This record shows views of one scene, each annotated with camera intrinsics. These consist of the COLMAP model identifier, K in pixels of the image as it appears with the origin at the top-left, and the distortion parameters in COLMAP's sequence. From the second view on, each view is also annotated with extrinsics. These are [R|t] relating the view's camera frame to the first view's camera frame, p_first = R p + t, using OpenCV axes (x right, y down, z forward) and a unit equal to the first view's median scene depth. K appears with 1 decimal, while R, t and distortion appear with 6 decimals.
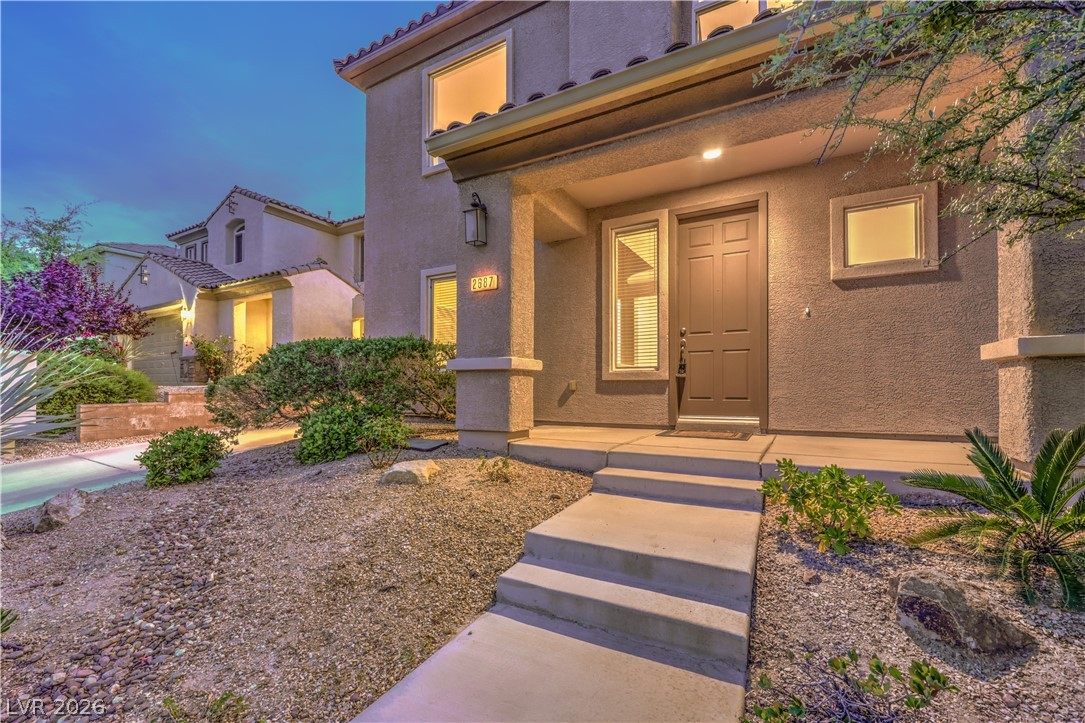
lens RADIAL K [[457.1, 0, 542.5], [0, 457.1, 361.5], [0, 0, 1]] dist [0.000008, -0.000056]
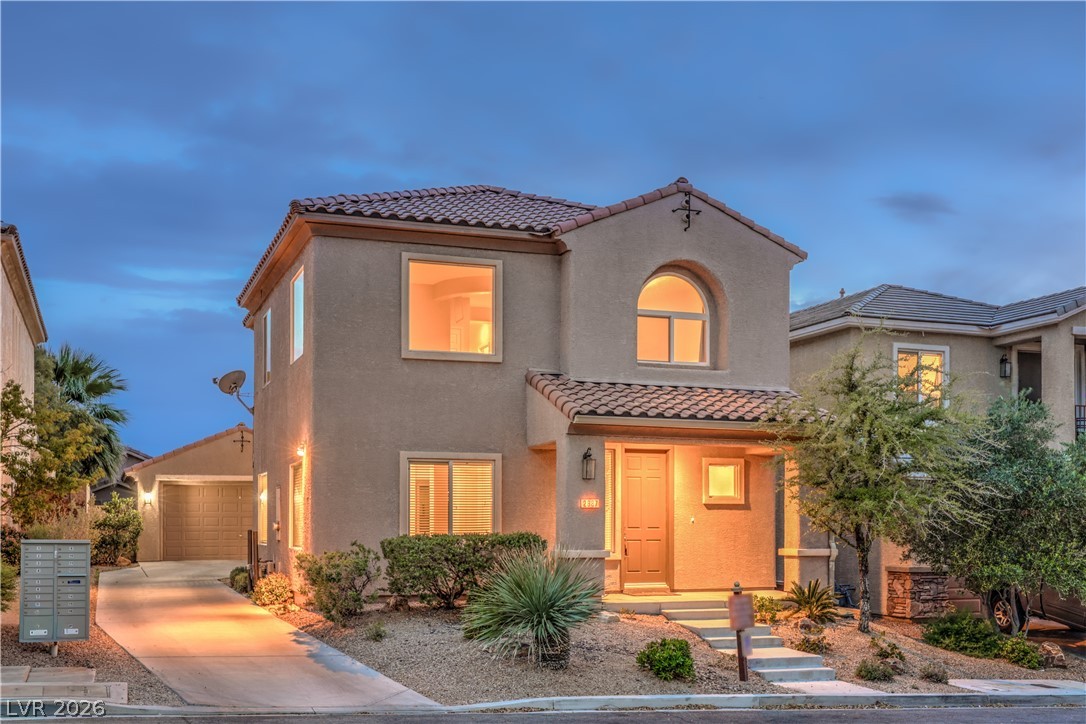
lens RADIAL K [[1191.8, 0, 543.0], [0, 1191.8, 362.0], [0, 0, 1]] dist [0.000406, -0.001445]
pose [[0.642002, 0.105699, 0.759382, -3.368608], [-0.043027, 0.993858, -0.101960, -0.224374], [-0.765494, 0.032785, 0.642607, -1.536676]]
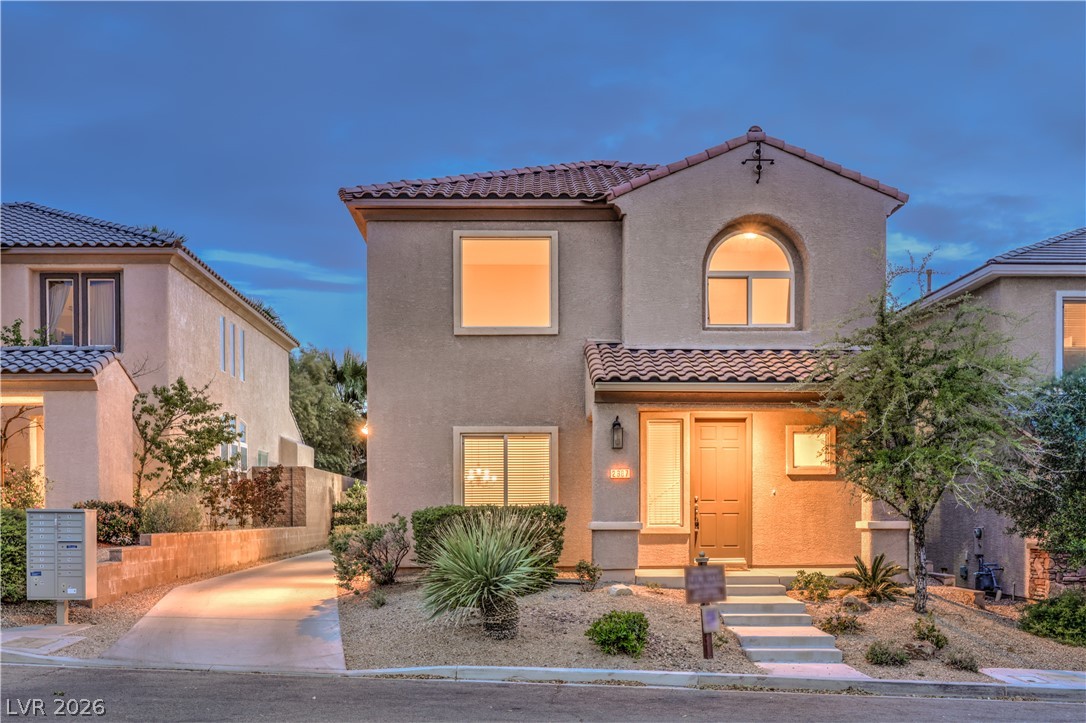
lens RADIAL K [[1131.8, 0, 541.8], [0, 1131.8, 403.9], [0, 0, 1]] dist [0.003016, -0.000430]
pose [[0.858002, 0.049392, 0.511266, -2.258286], [-0.024971, 0.998200, -0.054529, -0.185382], [-0.513039, 0.034019, 0.857691, -2.095569]]
